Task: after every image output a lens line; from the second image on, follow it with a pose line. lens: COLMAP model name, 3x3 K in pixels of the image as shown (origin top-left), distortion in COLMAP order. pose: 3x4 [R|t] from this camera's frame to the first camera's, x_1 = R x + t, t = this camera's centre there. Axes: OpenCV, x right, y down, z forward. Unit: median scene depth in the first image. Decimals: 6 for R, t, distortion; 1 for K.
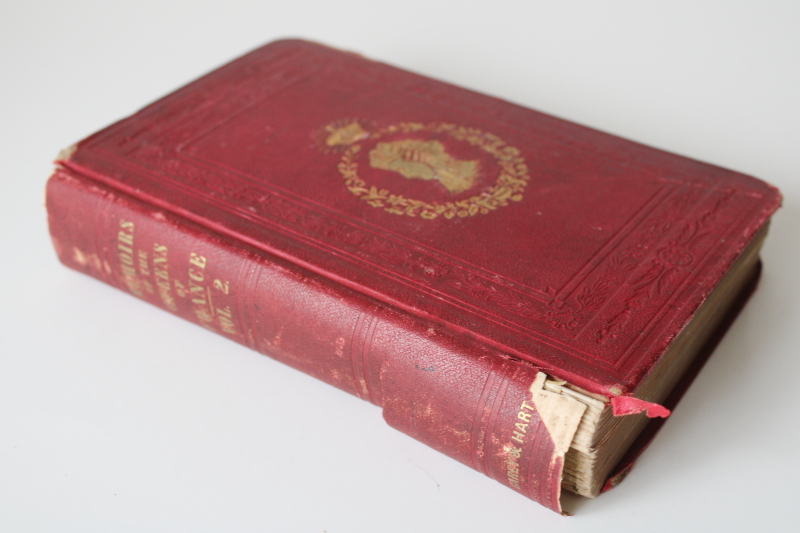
lens RADIAL K [[1187.2, 0, 400.0], [0, 1187.2, 266.5], [0, 0, 1]] dist [-0.069815, 0.000224]
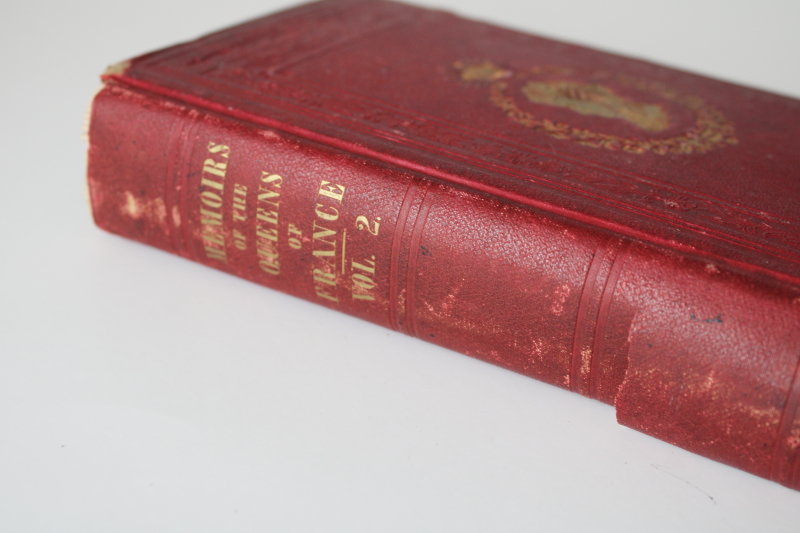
lens RADIAL K [[1187.2, 0, 400.0], [0, 1187.2, 266.5], [0, 0, 1]] dist [-0.069815, 0.000224]
pose [[0.992270, 0.032581, 0.119746, -0.207052], [-0.017146, 0.991660, -0.127737, 0.125990], [-0.122909, 0.124696, 0.984553, 0.291760]]
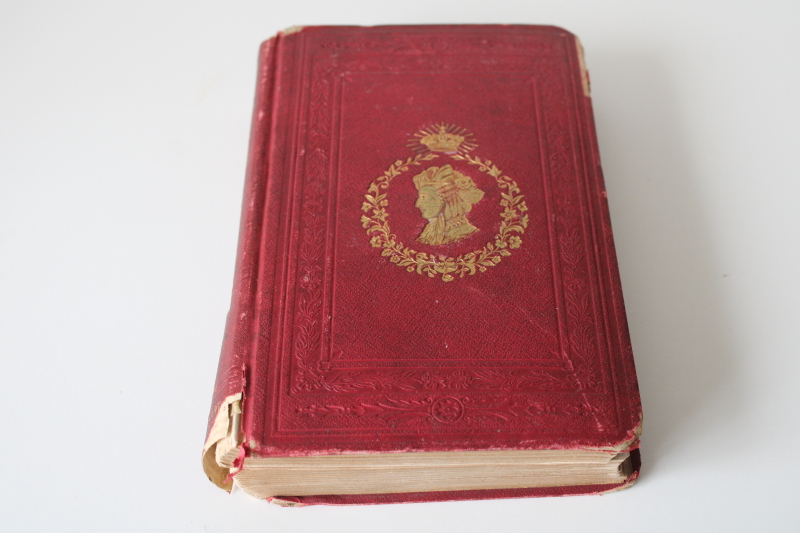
lens RADIAL K [[1187.2, 0, 400.0], [0, 1187.2, 266.5], [0, 0, 1]] dist [-0.069815, 0.000224]
pose [[0.570372, 0.621985, -0.536480, 0.677765], [-0.455809, 0.783022, 0.423219, -0.528196], [0.683312, 0.003140, 0.730120, 0.158053]]
